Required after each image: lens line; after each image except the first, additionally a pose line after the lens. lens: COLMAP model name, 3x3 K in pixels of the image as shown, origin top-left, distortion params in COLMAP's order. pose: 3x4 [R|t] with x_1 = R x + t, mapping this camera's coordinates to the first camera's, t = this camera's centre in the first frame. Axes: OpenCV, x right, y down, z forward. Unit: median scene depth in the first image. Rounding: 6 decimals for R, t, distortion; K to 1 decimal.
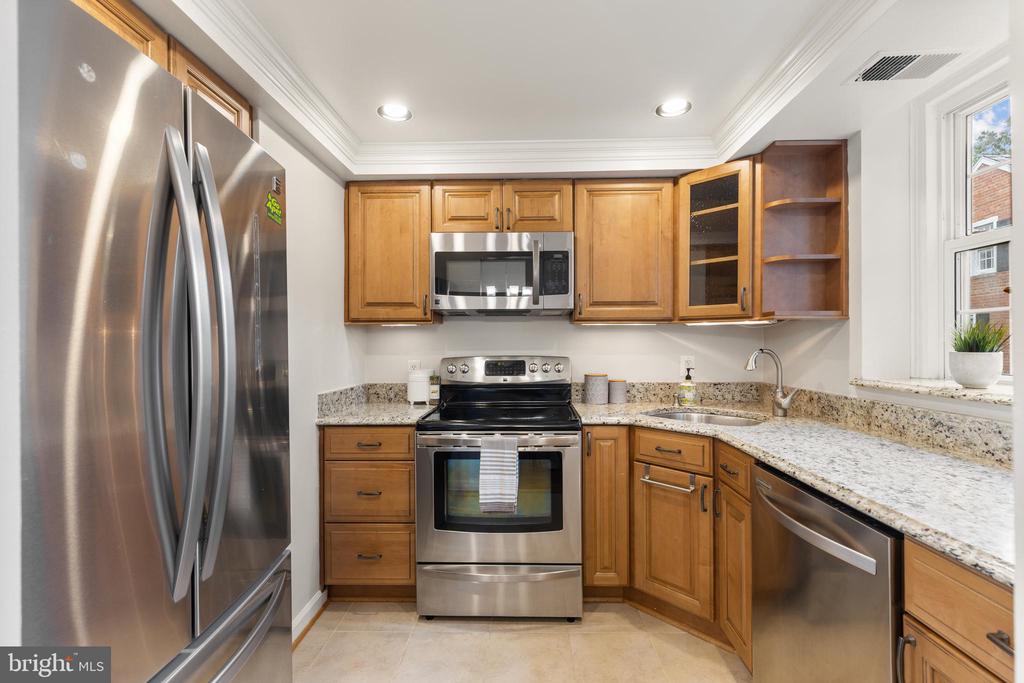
lens RADIAL K [[473.4, 0, 512.1], [0, 473.4, 352.4], [0, 0, 1]] dist [0.007917, -0.001030]
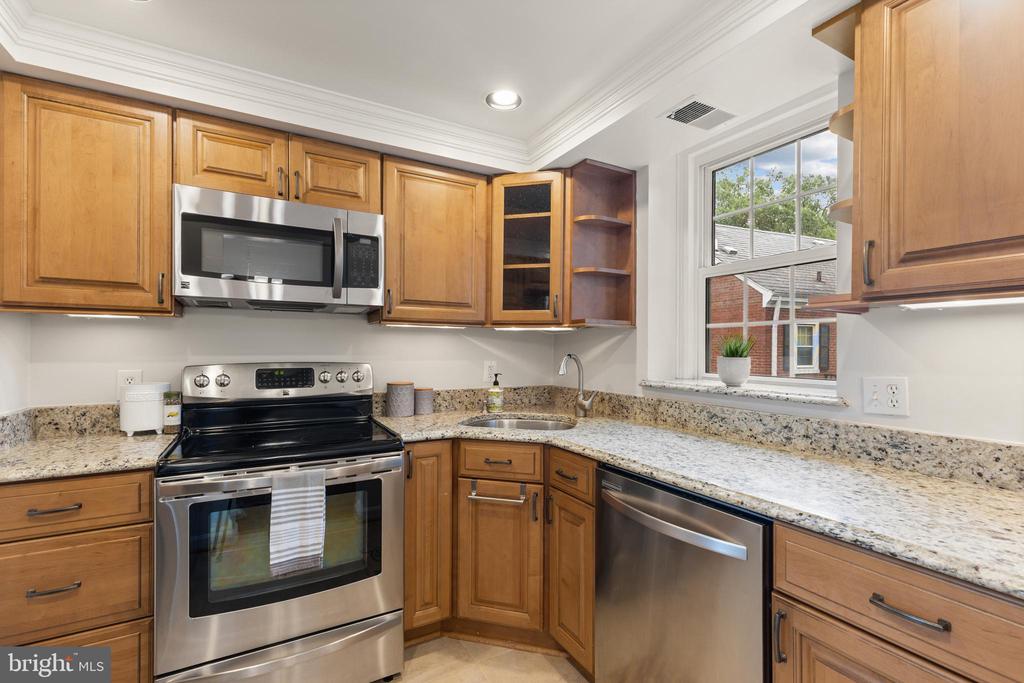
lens RADIAL K [[473.4, 0, 523.3], [0, 473.4, 356.2], [0, 0, 1]] dist [0.007917, -0.001030]
pose [[0.848158, 0.000371, 0.529743, -0.117595], [0.001551, 0.999994, -0.003184, 0.000146], [-0.529741, 0.003522, 0.848152, 0.163356]]
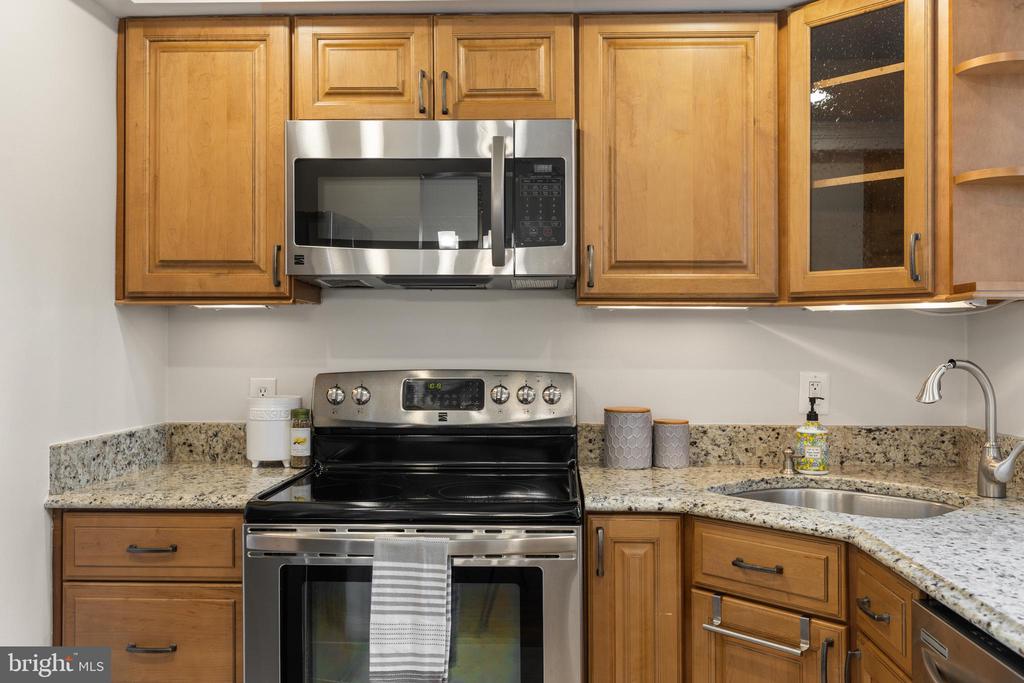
lens RADIAL K [[923.2, 0, 505.7], [0, 923.2, 347.4], [0, 0, 1]] dist [-0.002607, 0.018382]
pose [[0.999935, 0.005879, -0.009738, 0.074042], [-0.006016, 0.999883, -0.014039, -0.003644], [0.009654, 0.014097, 0.999854, 0.043816]]
